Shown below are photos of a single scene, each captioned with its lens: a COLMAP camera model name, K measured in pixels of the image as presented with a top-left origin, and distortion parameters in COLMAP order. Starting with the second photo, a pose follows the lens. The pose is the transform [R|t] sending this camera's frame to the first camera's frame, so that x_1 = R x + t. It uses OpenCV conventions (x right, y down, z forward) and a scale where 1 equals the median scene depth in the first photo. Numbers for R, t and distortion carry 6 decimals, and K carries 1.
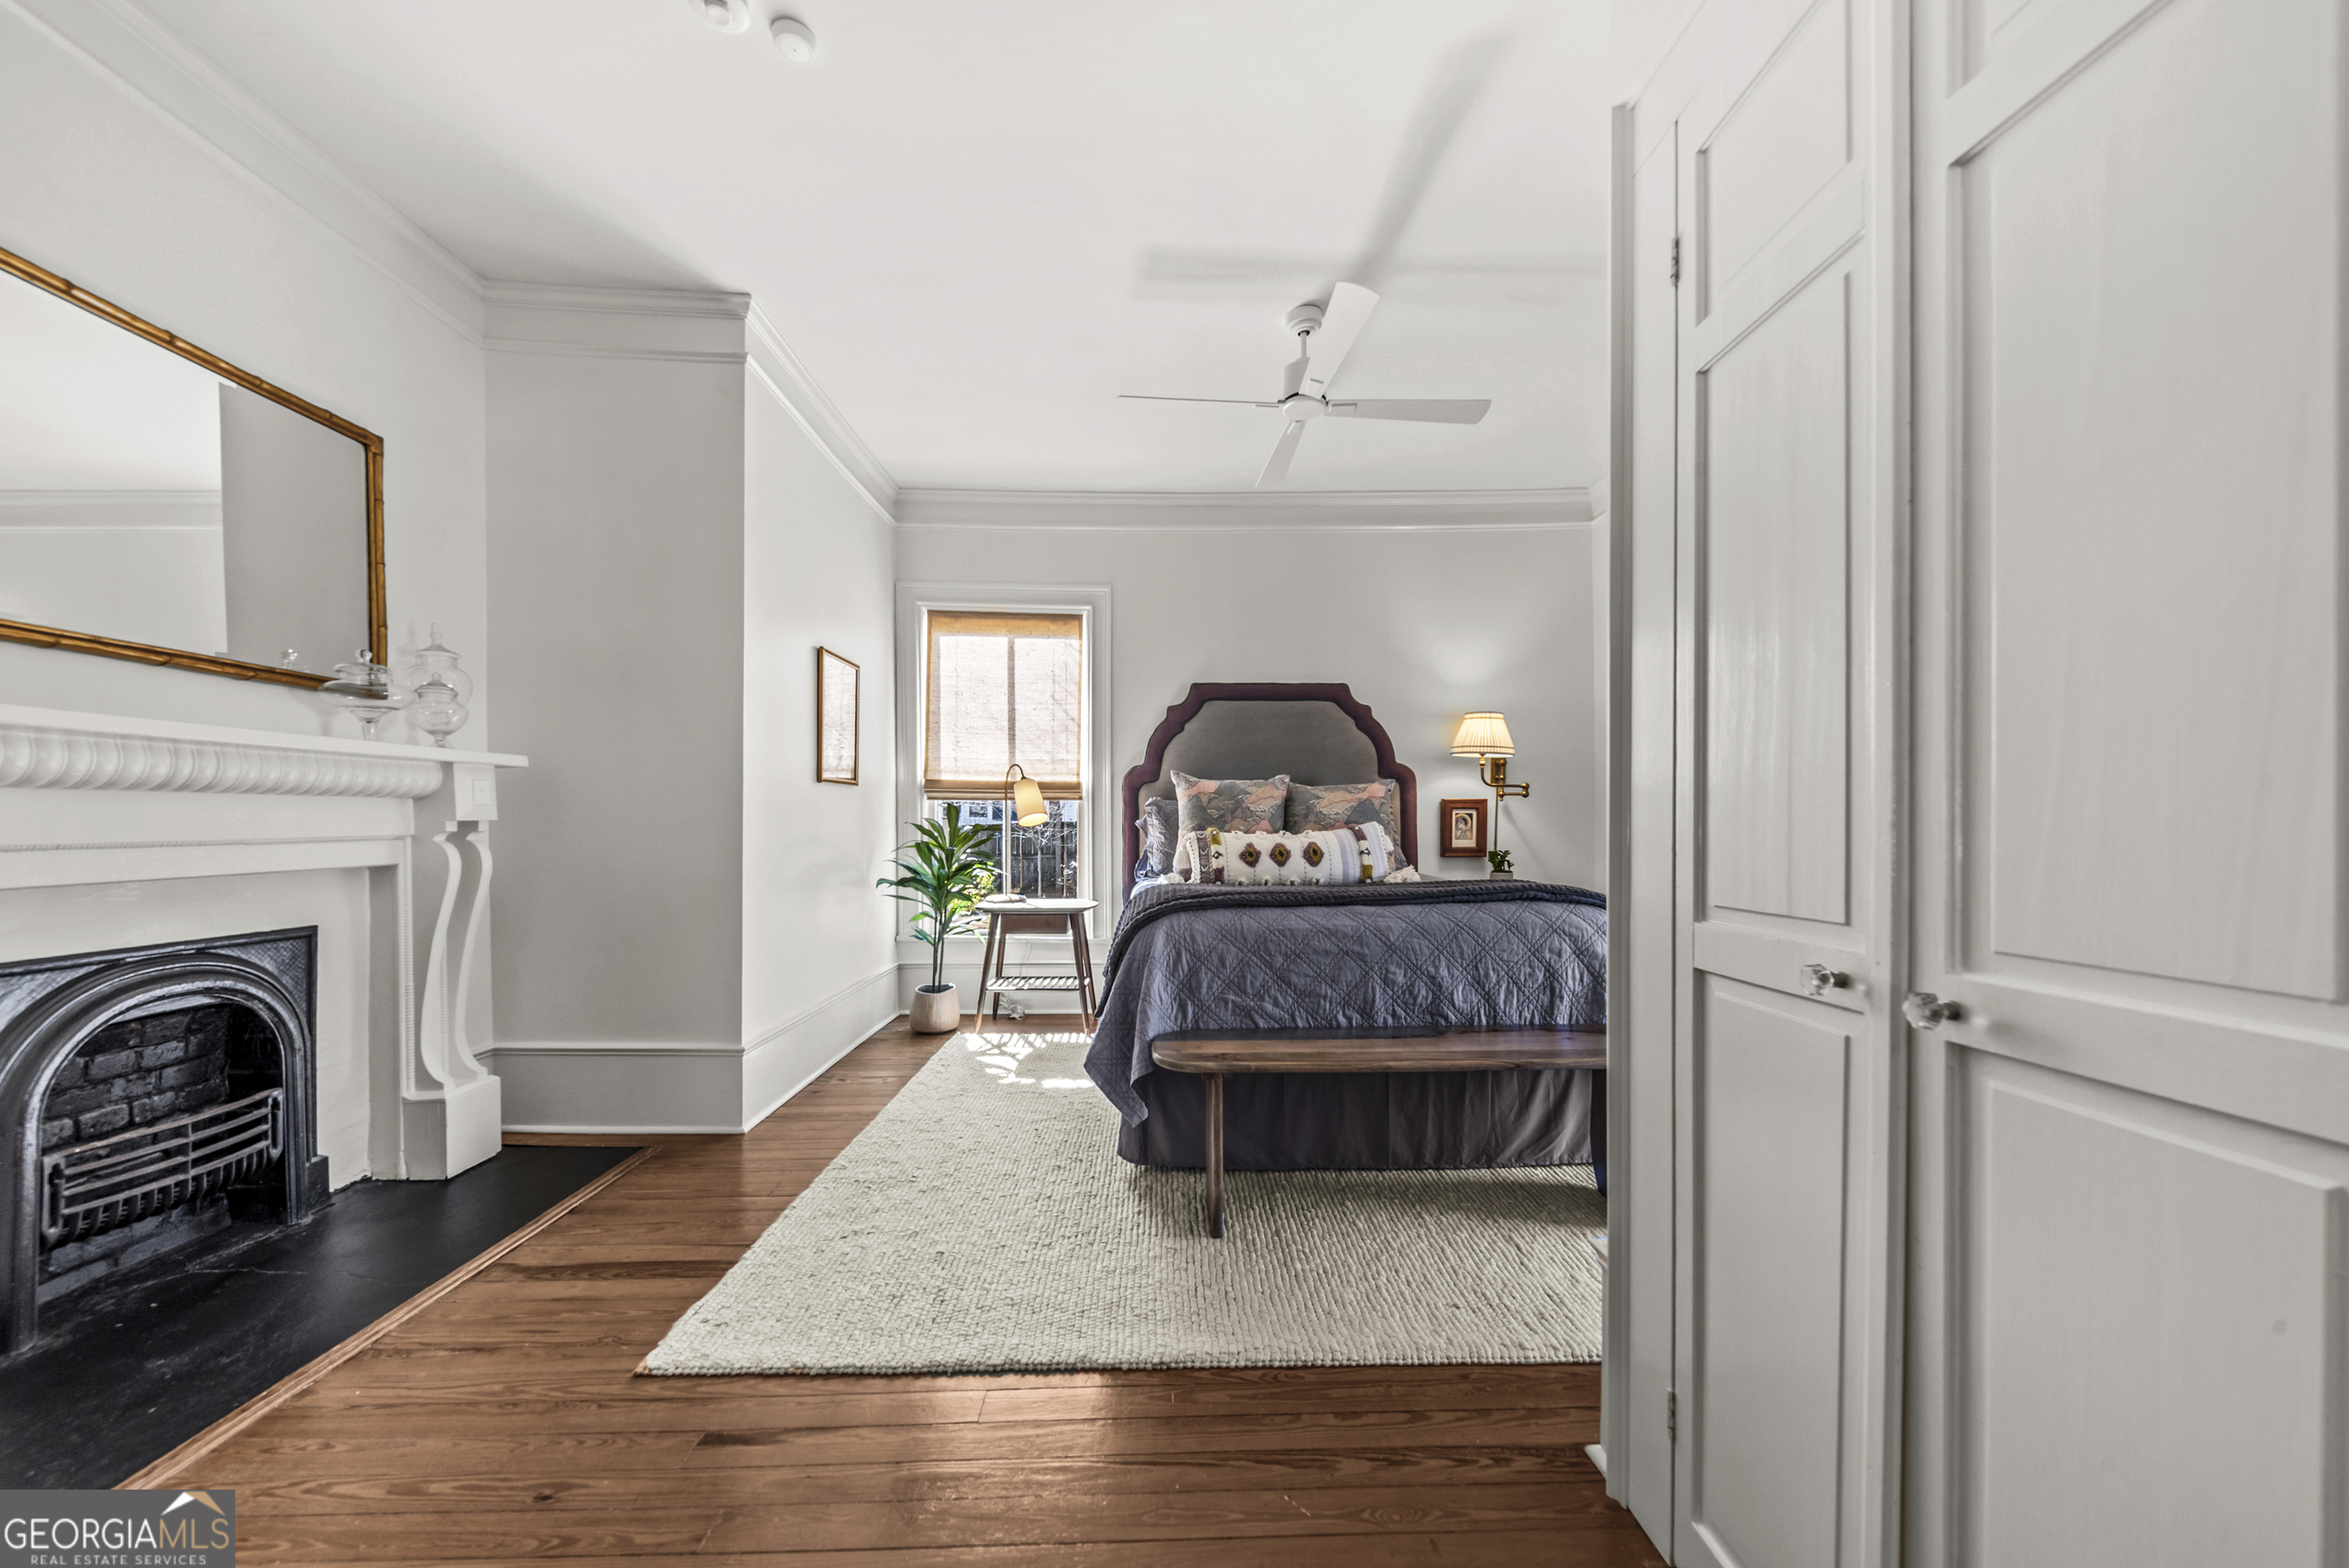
lens RADIAL K [[812.3, 0, 1145.2], [0, 812.3, 807.3], [0, 0, 1]] dist [0.008932, -0.000403]
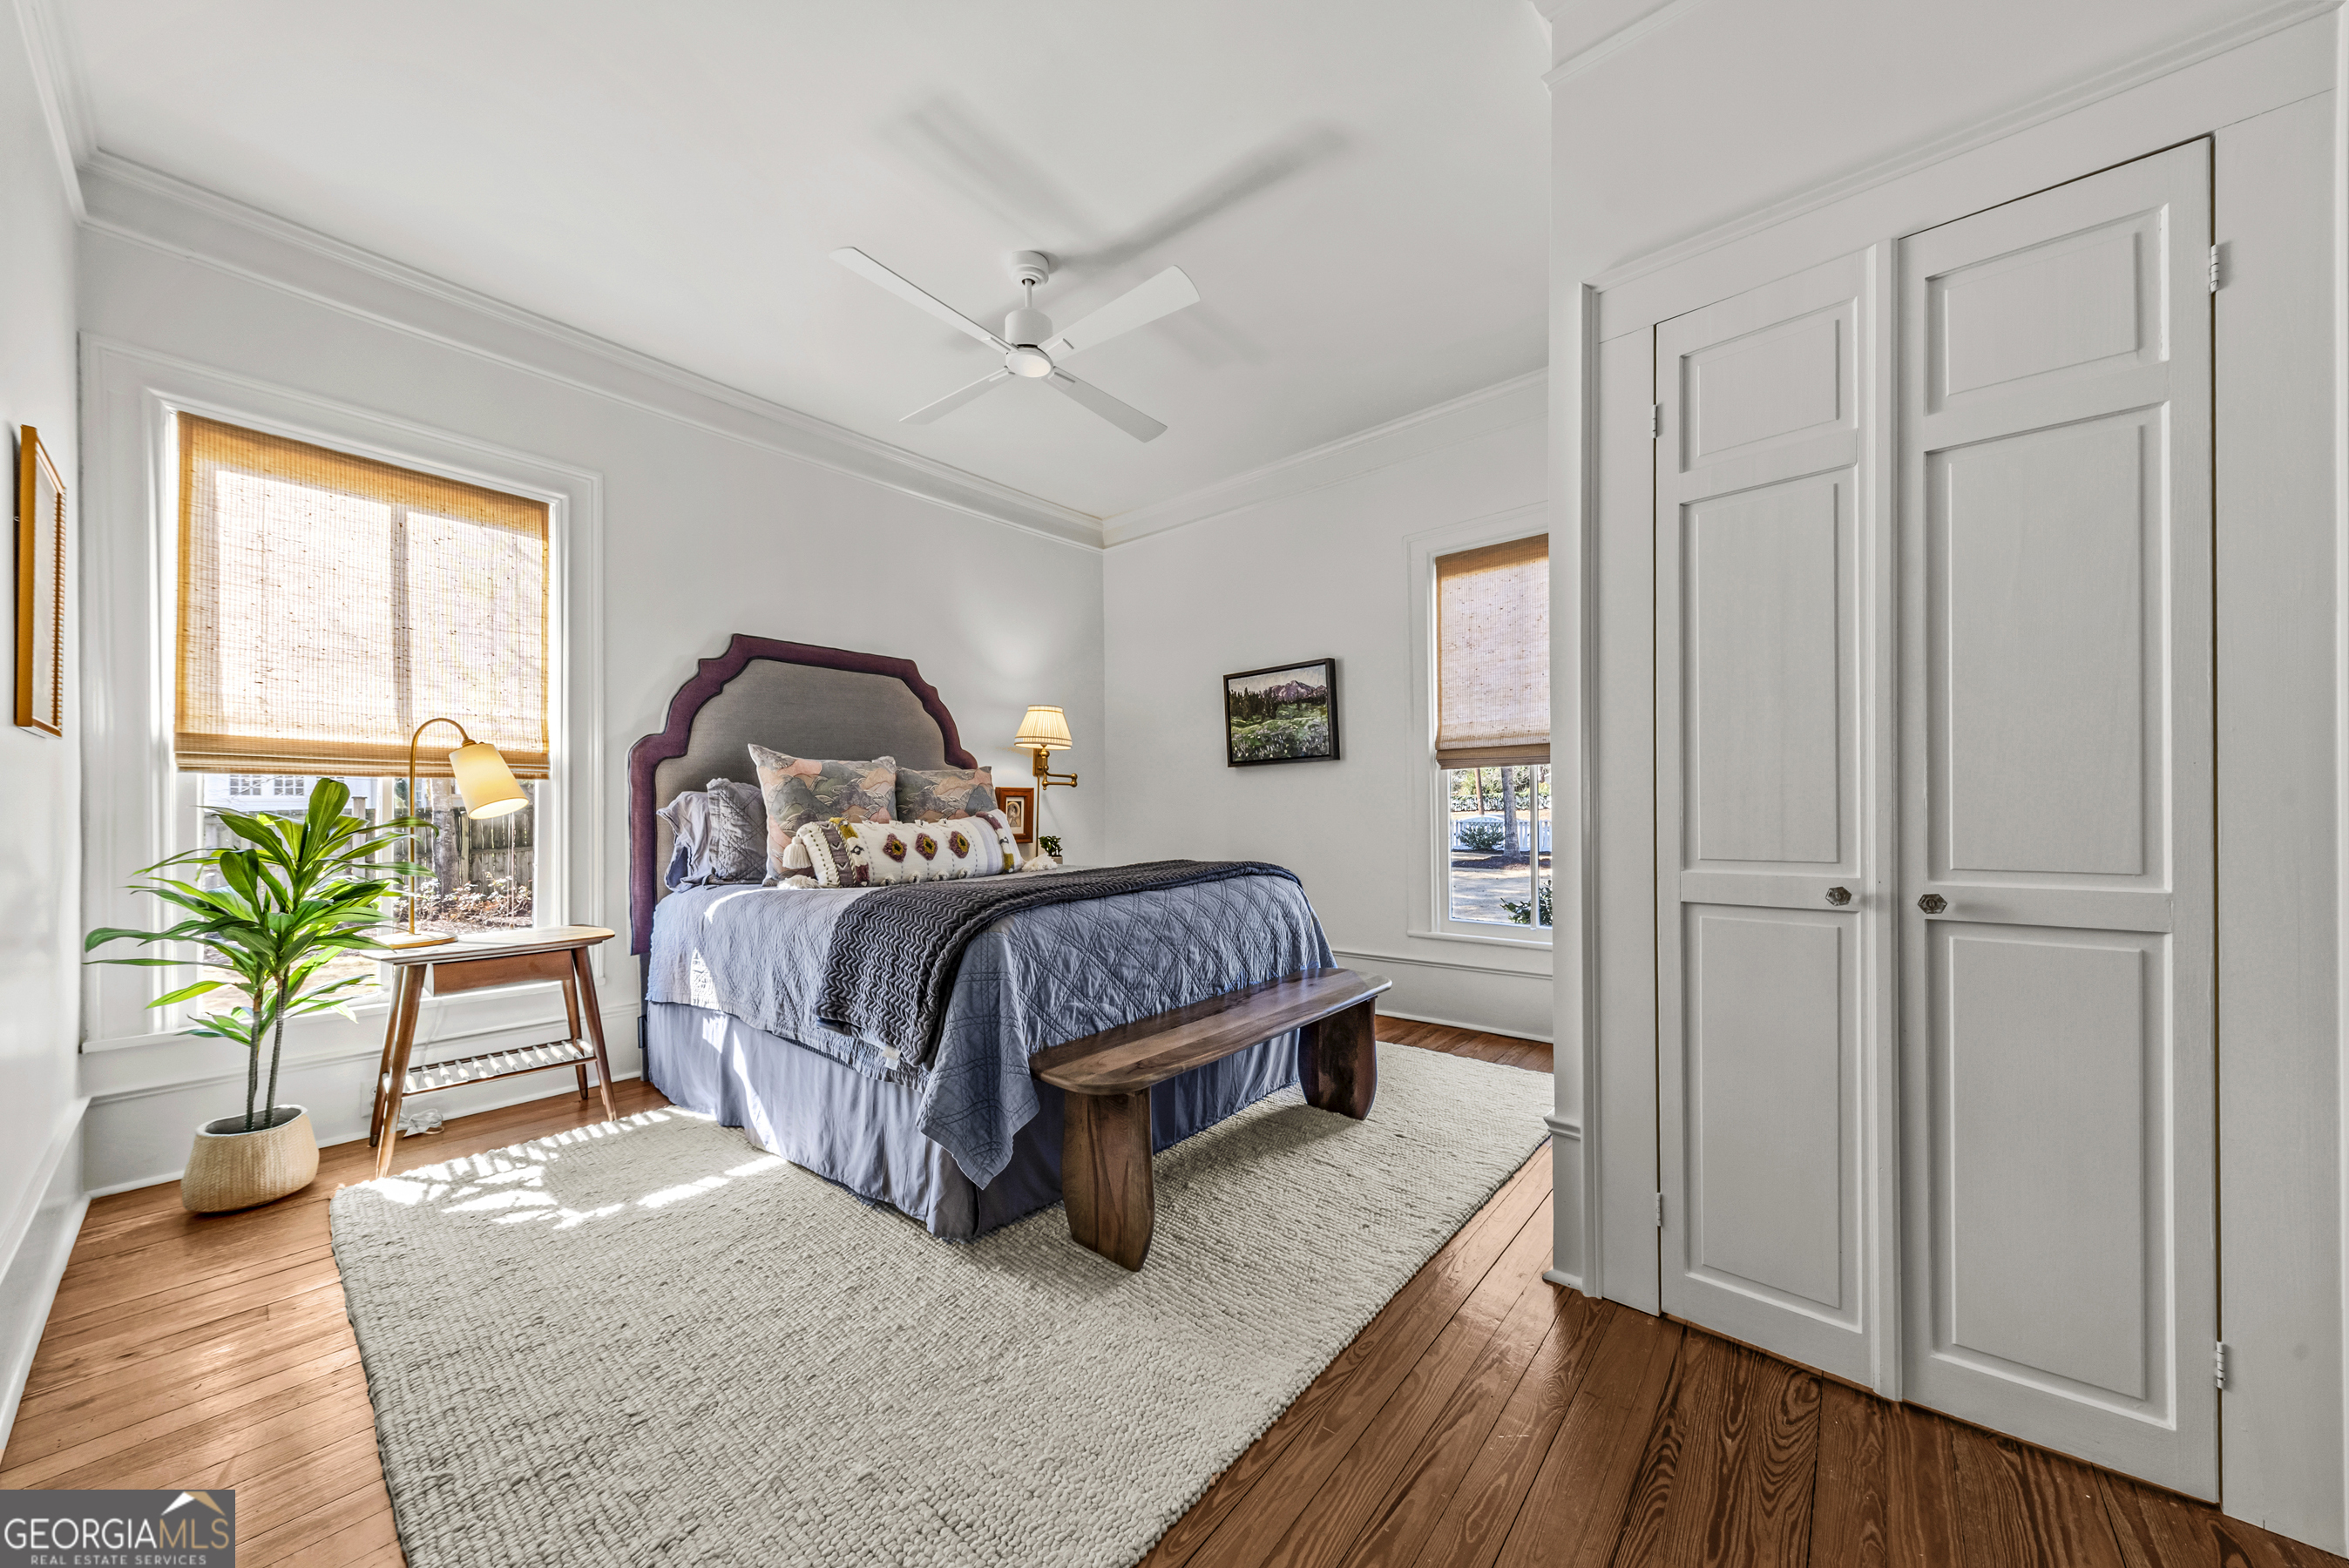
lens RADIAL K [[812.3, 0, 1167.7], [0, 812.3, 798.1], [0, 0, 1]] dist [0.008932, -0.000403]
pose [[0.657321, 0.007161, 0.753577, -0.297056], [-0.007349, 0.999968, -0.003093, 0.005566], [-0.753575, -0.003505, 0.657353, 0.201455]]
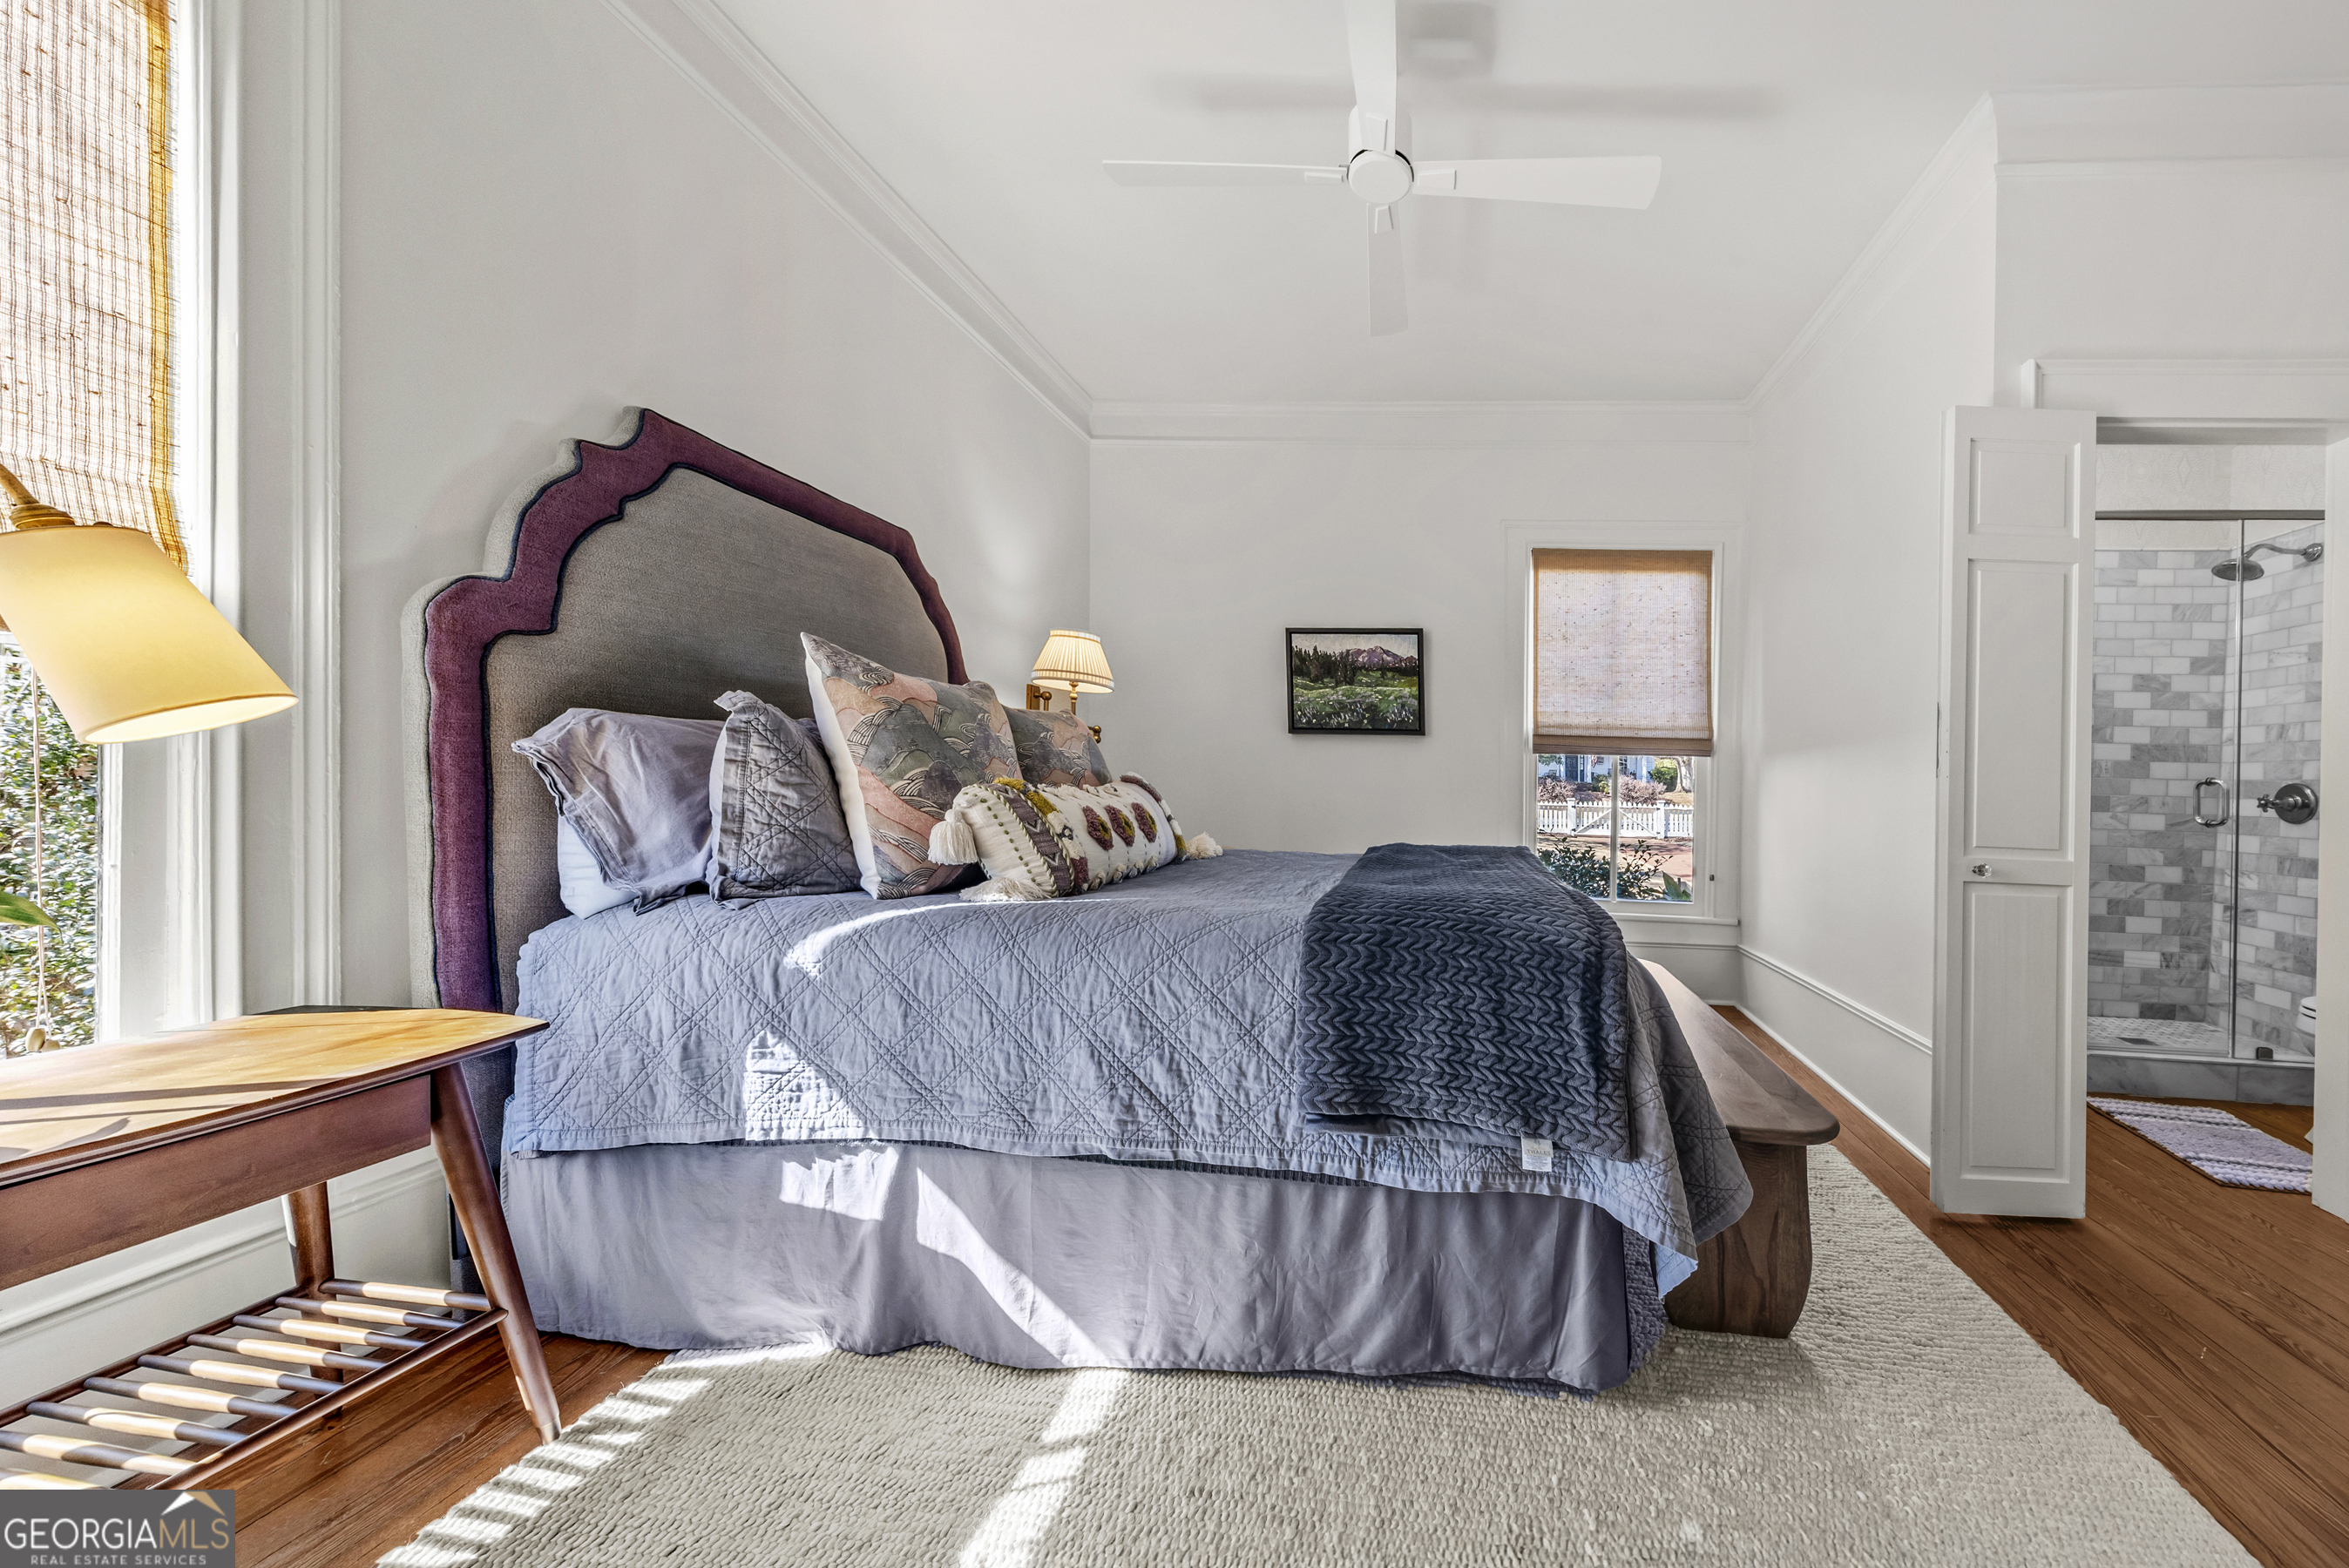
lens RADIAL K [[812.3, 0, 1176.9], [0, 812.3, 786.7], [0, 0, 1]] dist [0.008932, -0.000403]
pose [[0.073489, -0.007073, 0.997271, -0.379982], [-0.055242, 0.998411, 0.011152, 0.018106], [-0.995765, -0.055911, 0.072981, 0.815051]]
